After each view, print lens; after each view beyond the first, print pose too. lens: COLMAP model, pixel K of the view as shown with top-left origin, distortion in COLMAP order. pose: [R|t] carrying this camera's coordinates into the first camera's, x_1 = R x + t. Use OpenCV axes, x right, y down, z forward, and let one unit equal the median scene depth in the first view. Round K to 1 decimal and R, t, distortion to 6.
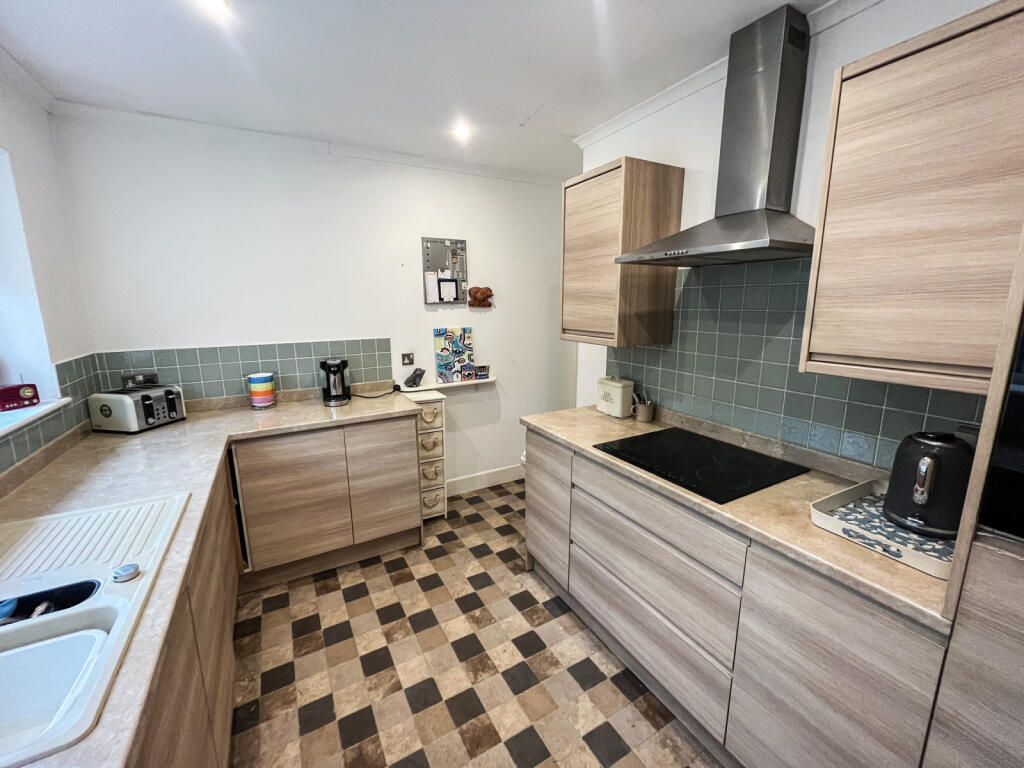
lens RADIAL K [[409.5, 0, 503.5], [0, 409.5, 379.9], [0, 0, 1]] dist [-0.014047, 0.000038]
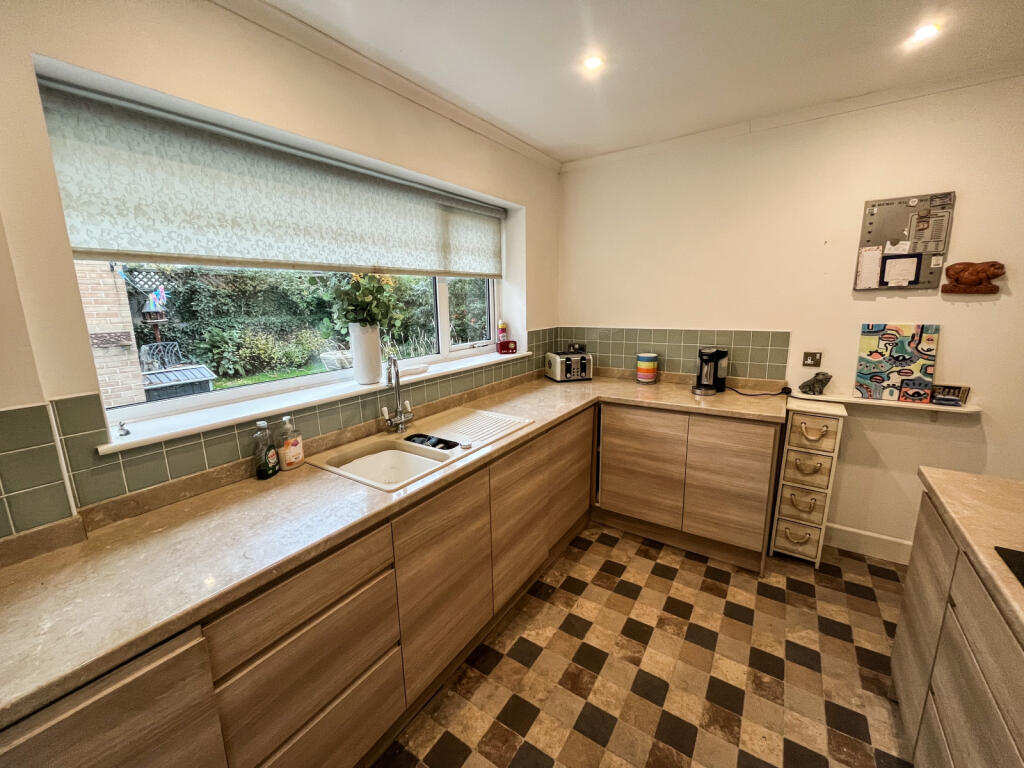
lens RADIAL K [[409.5, 0, 503.5], [0, 409.5, 379.9], [0, 0, 1]] dist [-0.014047, 0.000038]
pose [[0.429984, 0.169411, -0.886800, 0.278851], [-0.149264, 0.982060, 0.115235, -0.015140], [0.890412, 0.082818, 0.447557, 0.122245]]
